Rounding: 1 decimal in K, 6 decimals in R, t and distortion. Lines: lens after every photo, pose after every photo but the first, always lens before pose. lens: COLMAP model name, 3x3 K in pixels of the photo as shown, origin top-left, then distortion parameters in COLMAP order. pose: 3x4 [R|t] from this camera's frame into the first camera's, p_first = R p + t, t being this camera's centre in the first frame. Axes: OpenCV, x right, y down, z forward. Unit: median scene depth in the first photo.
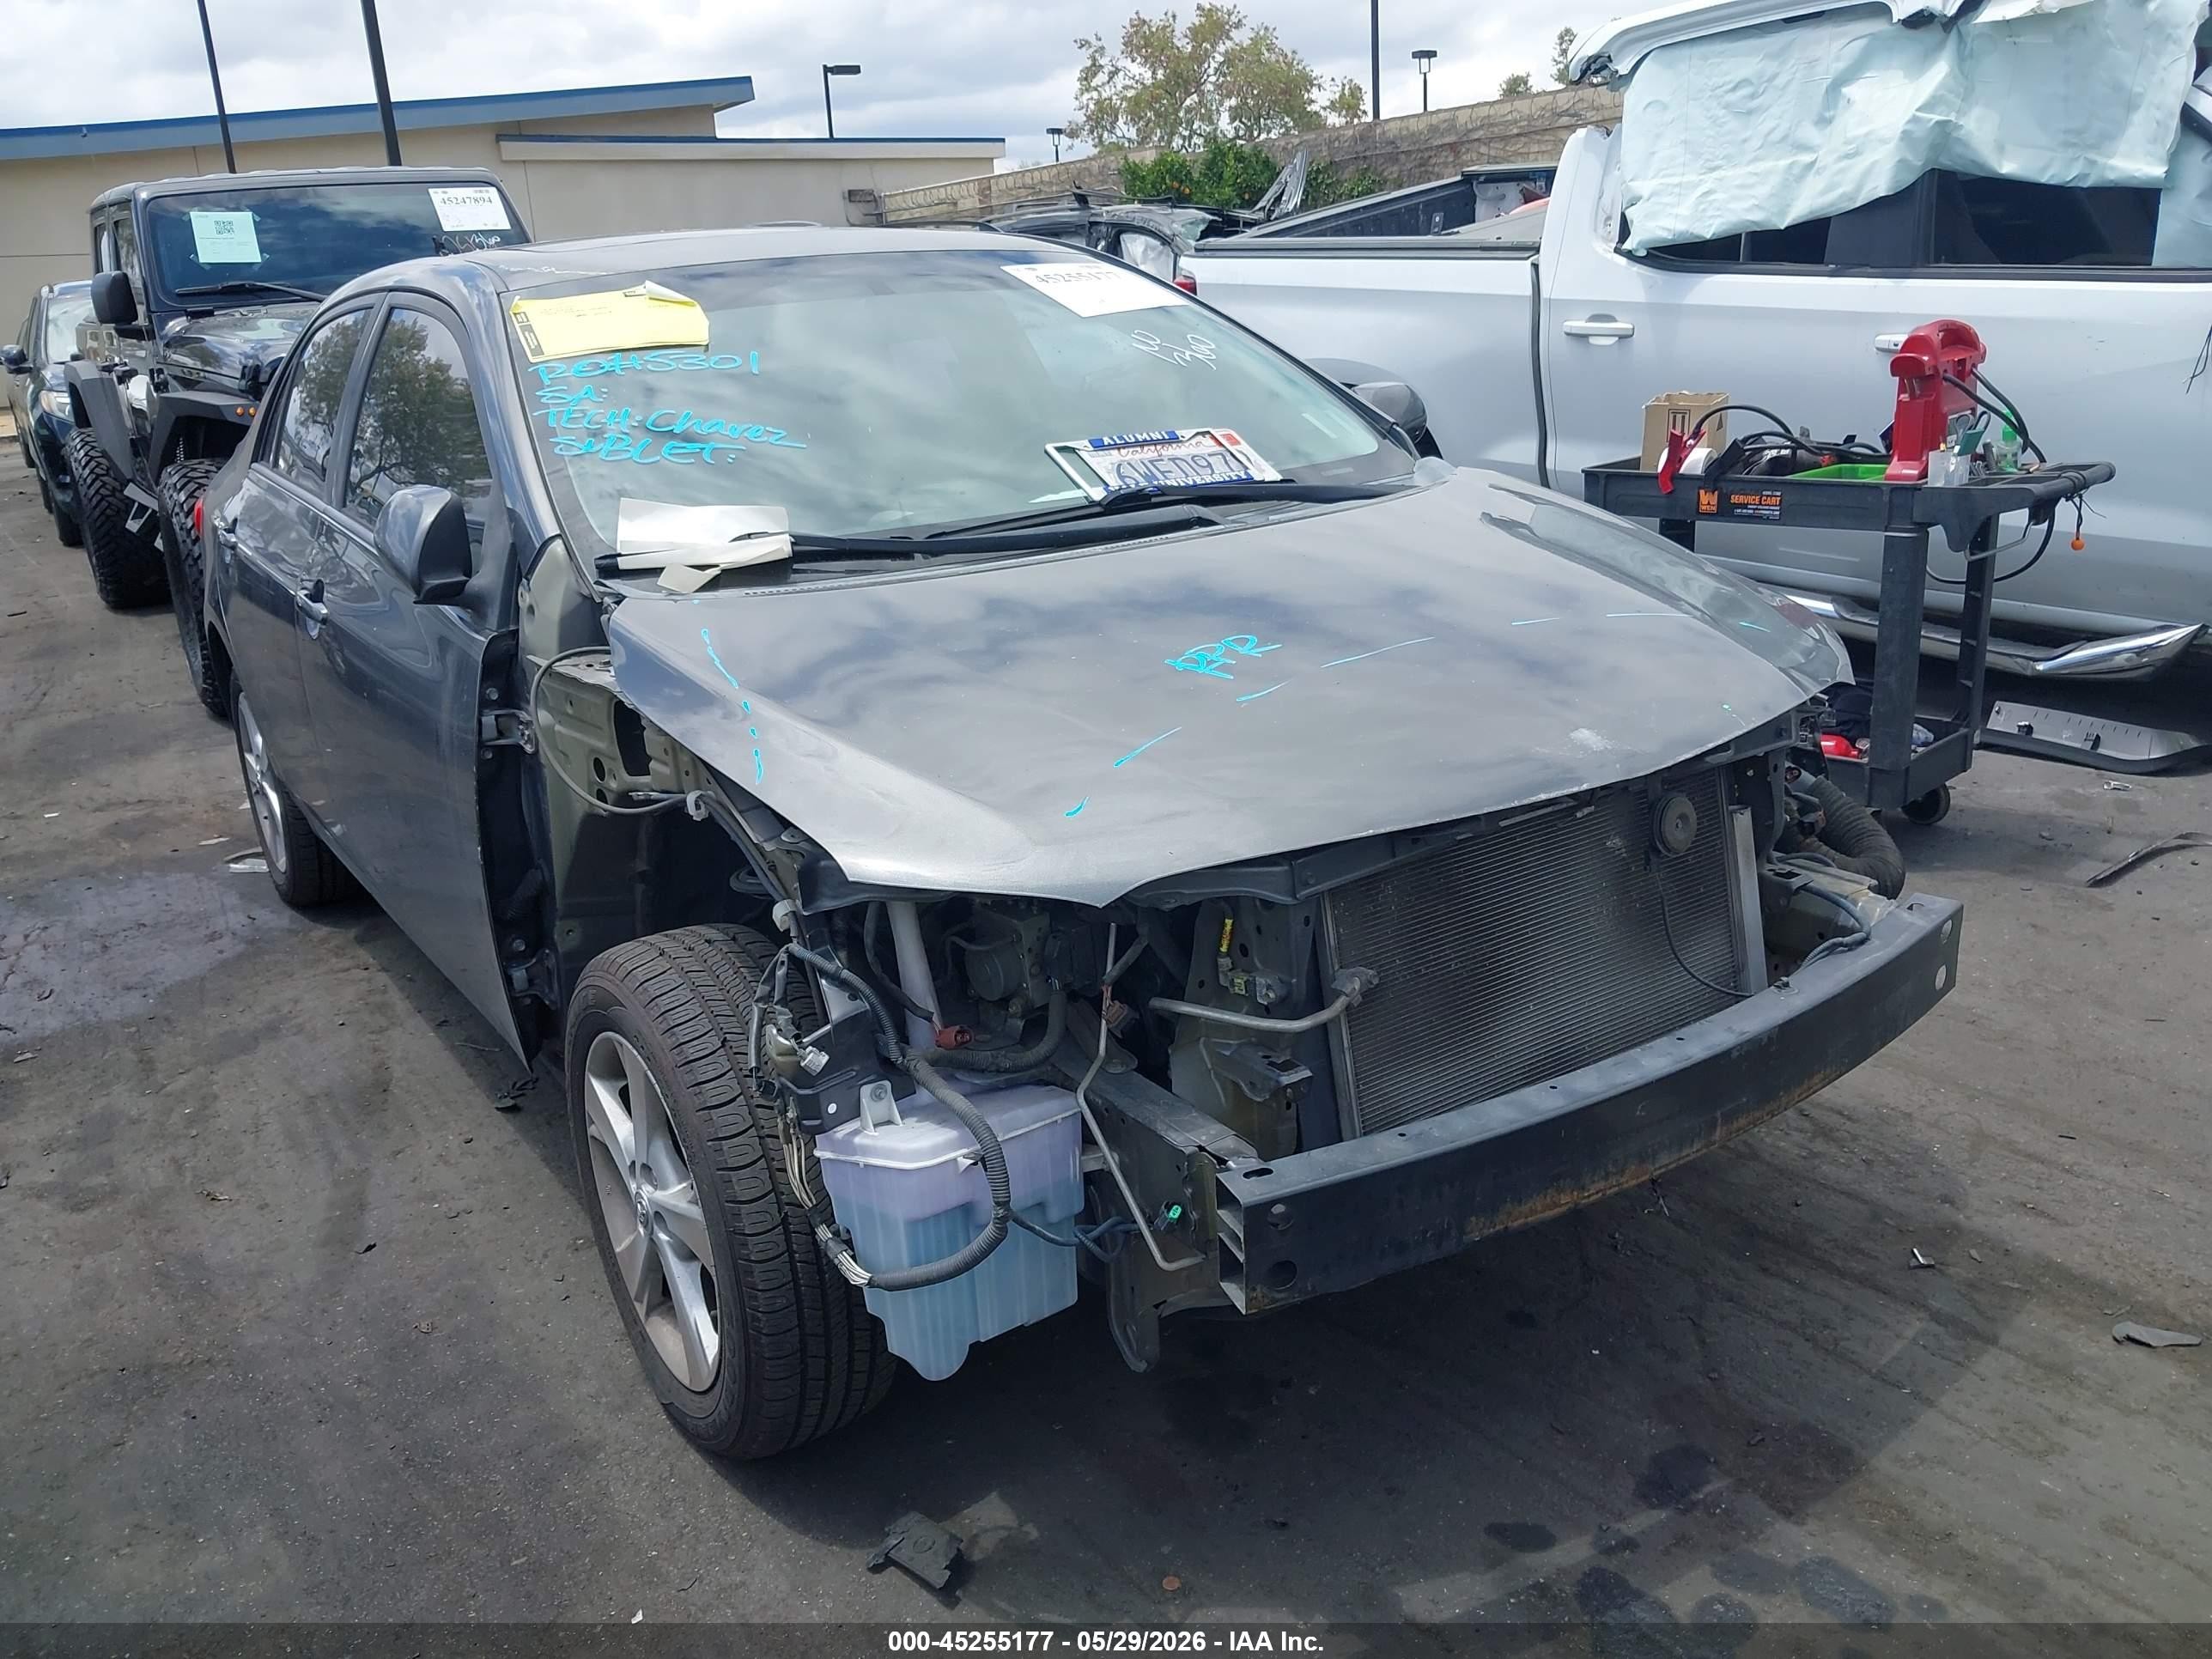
lens RADIAL K [[1761.8, 0, 1123.3], [0, 1761.8, 827.8], [0, 0, 1]] dist [-0.010207, 0.017319]
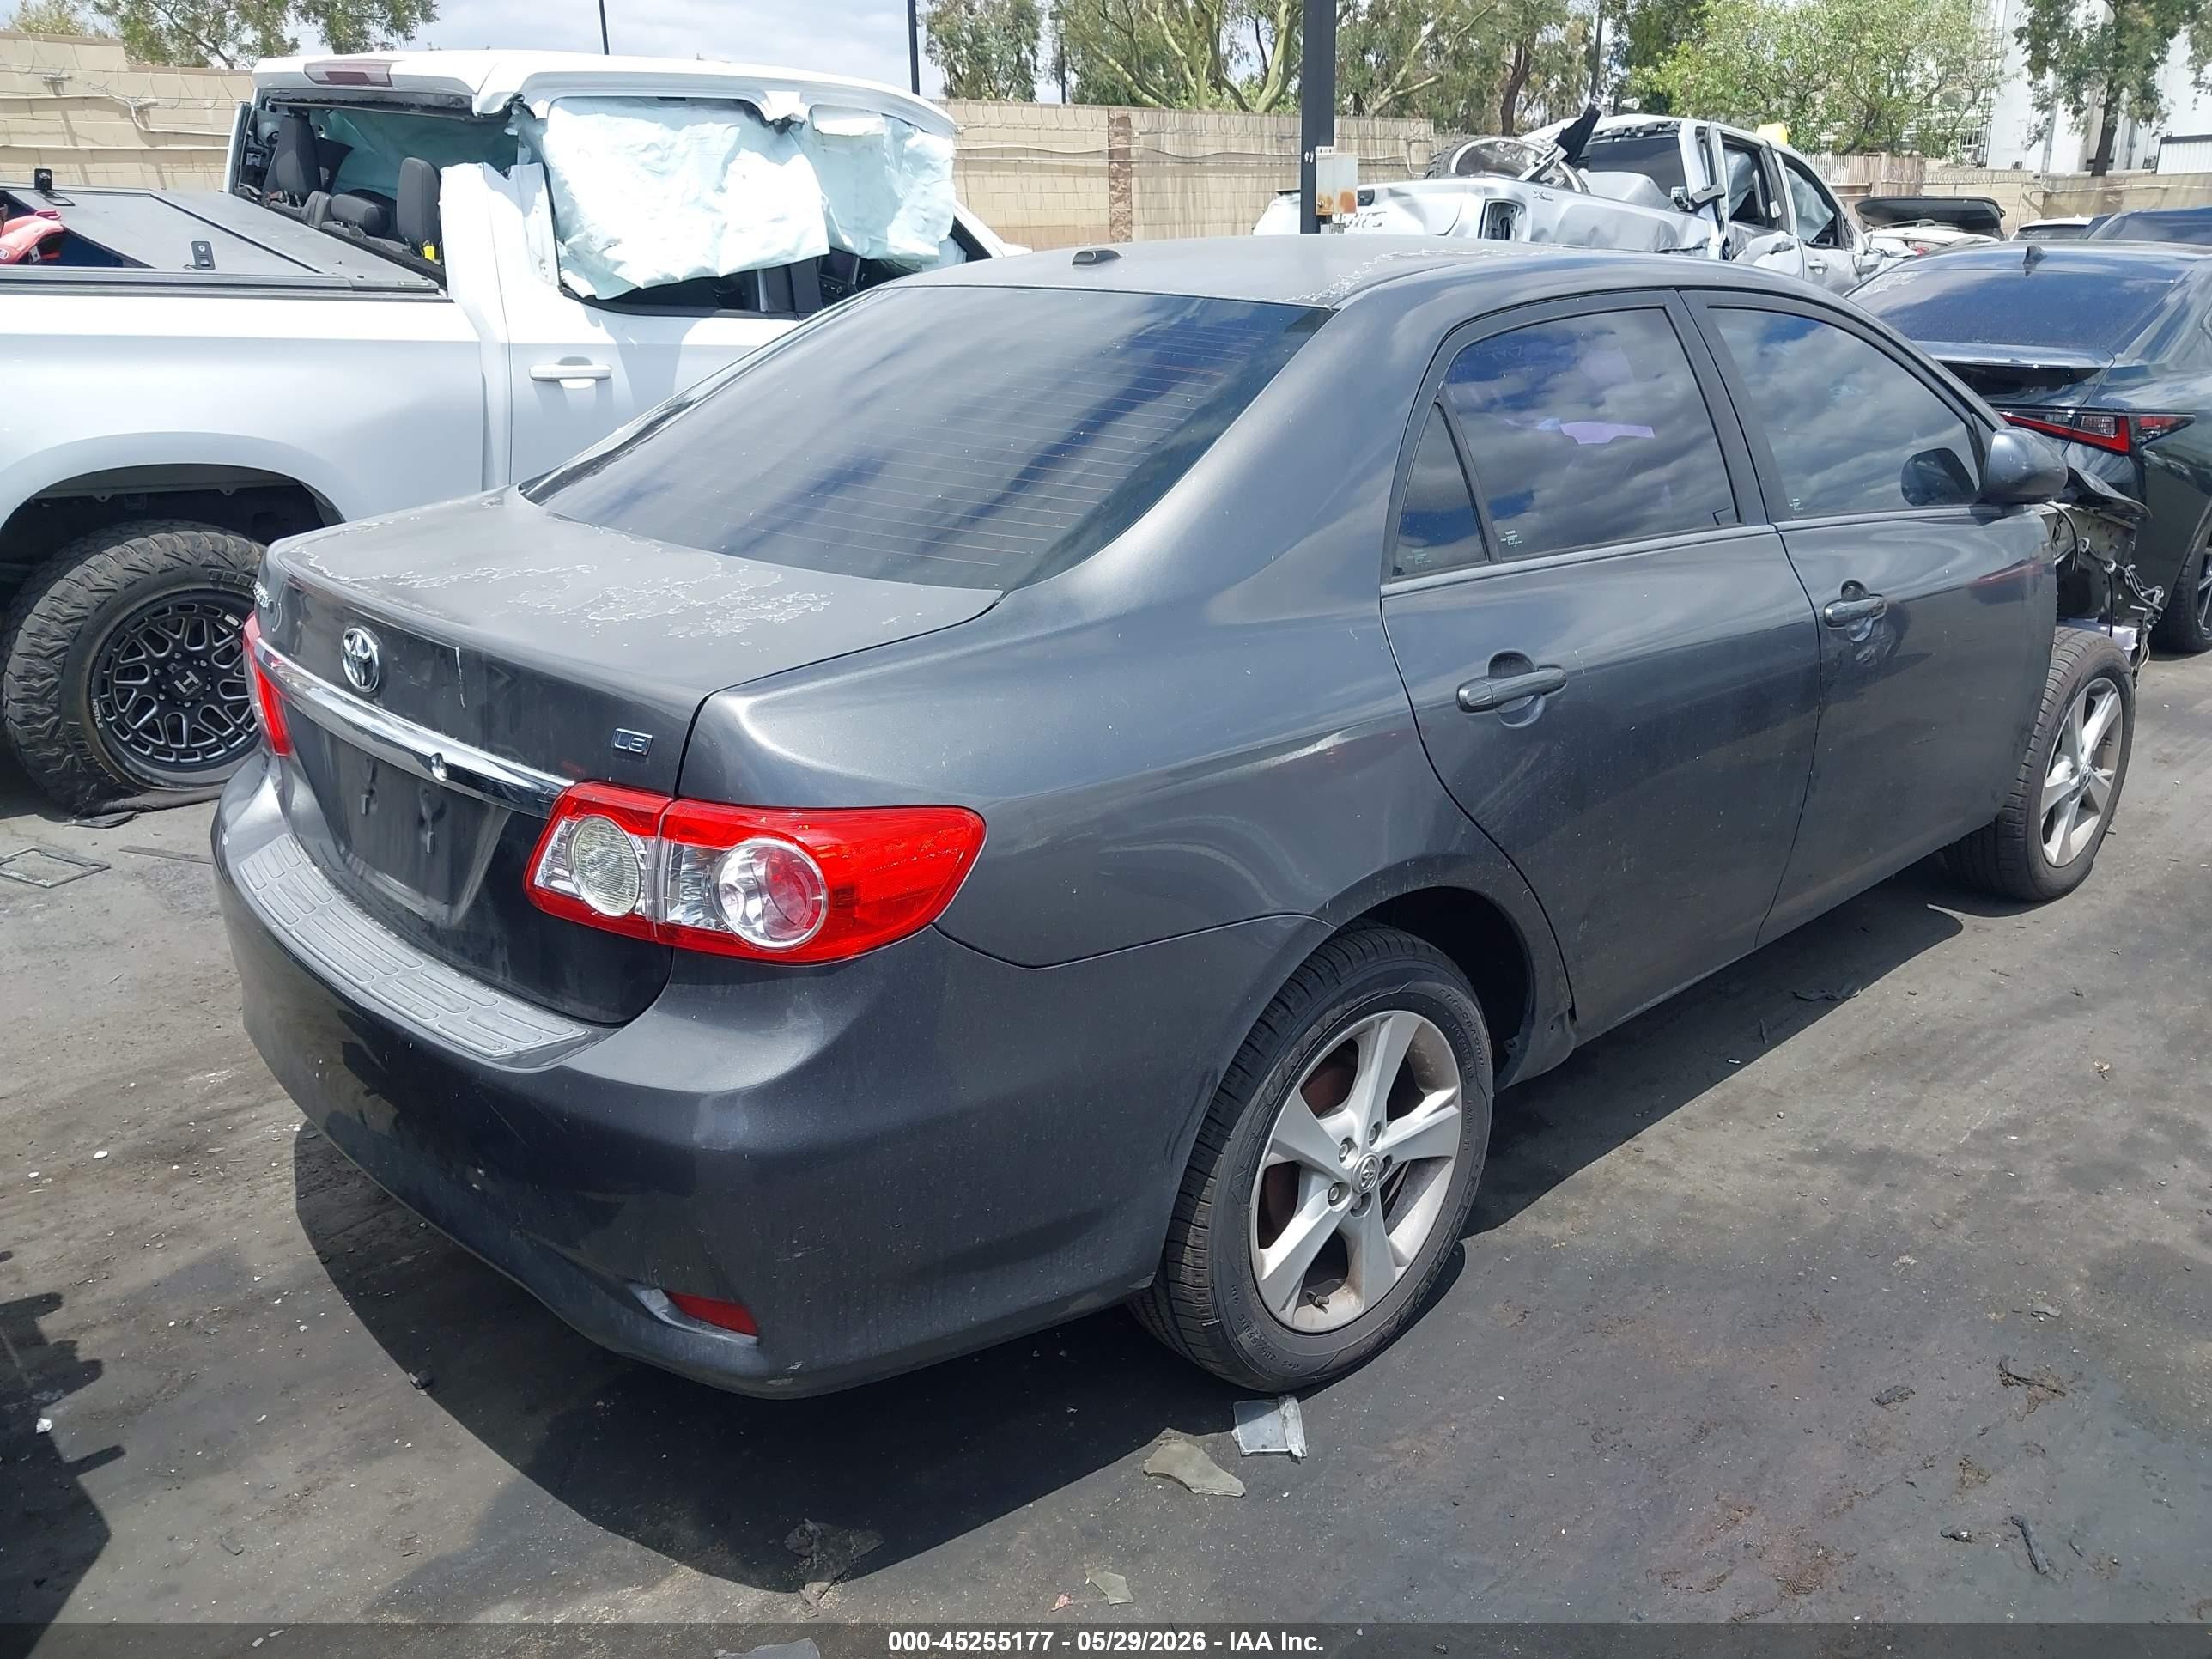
lens RADIAL K [[1761.8, 0, 1102.8], [0, 1761.8, 830.3], [0, 0, 1]] dist [-0.010207, 0.017319]
pose [[-0.155539, -0.256485, 0.953951, -0.878199], [0.310101, 0.904209, 0.293671, -0.279287], [-0.937894, 0.341499, -0.061103, 0.975831]]
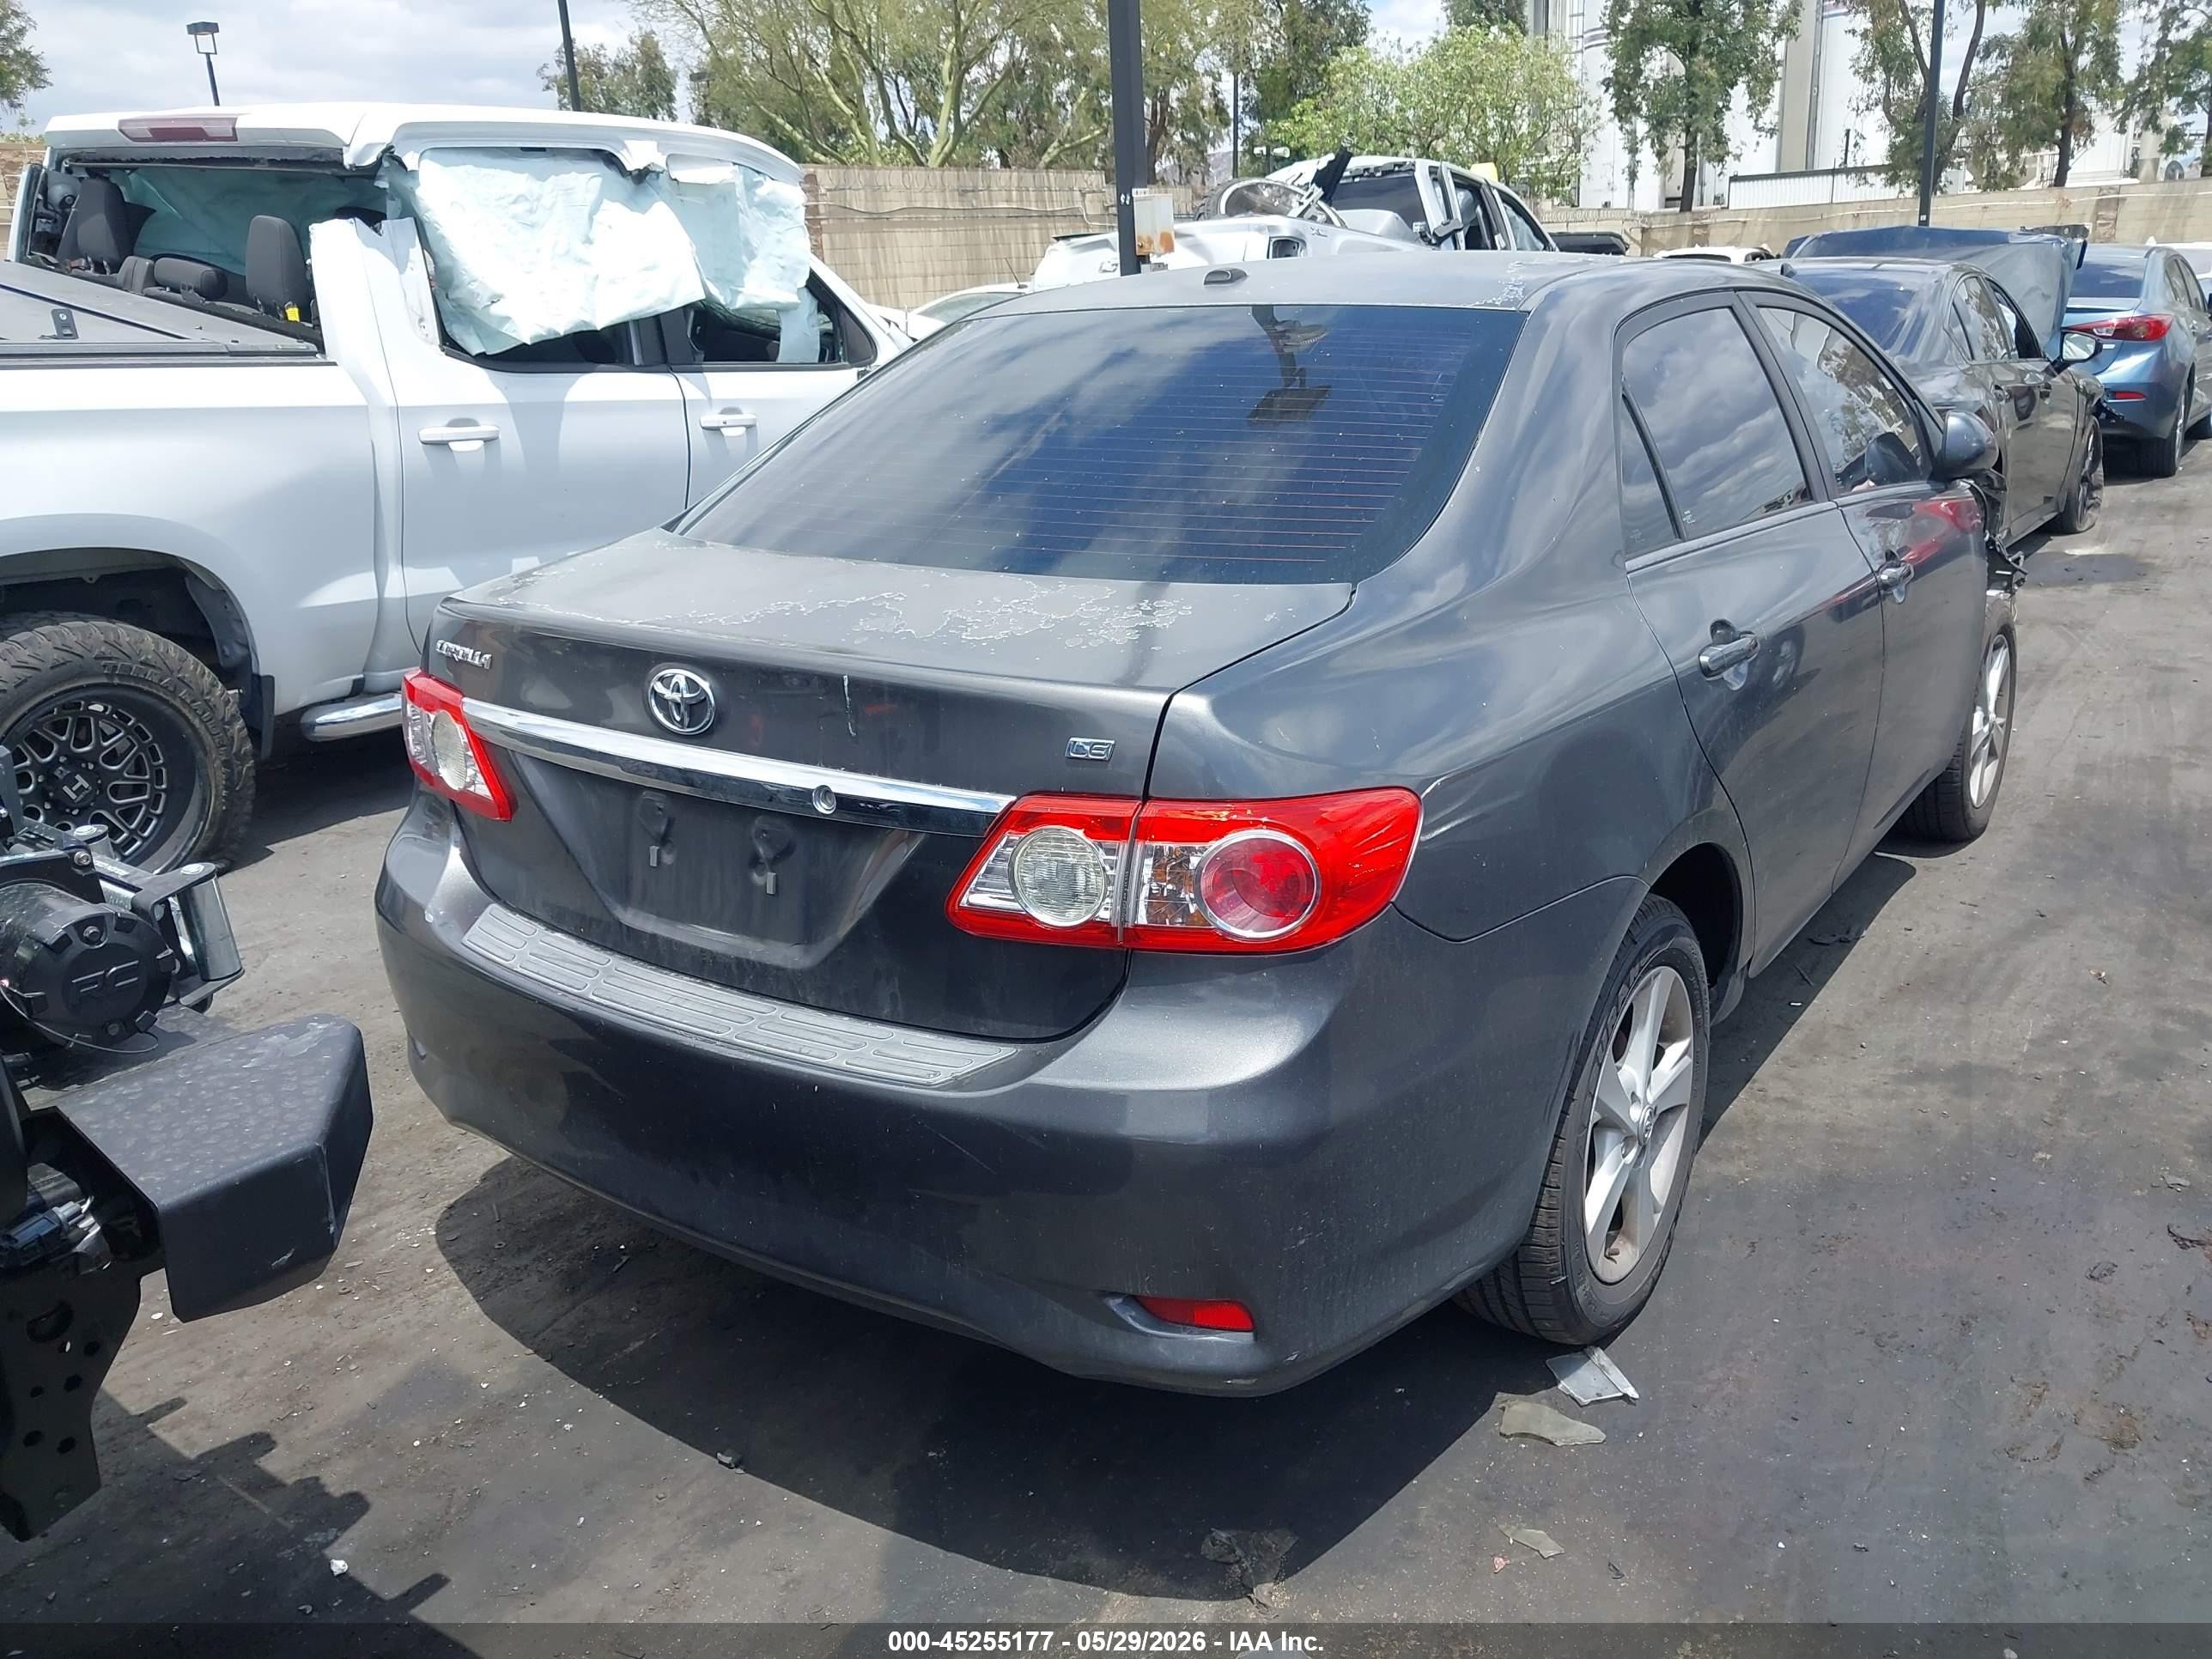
lens RADIAL K [[1761.8, 0, 1111.7], [0, 1761.8, 832.2], [0, 0, 1]] dist [-0.010207, 0.017319]
pose [[-0.343187, -0.207987, 0.915950, -0.847195], [0.335823, 0.883544, 0.326455, -0.320570], [-0.877181, 0.419632, -0.233374, 1.126889]]
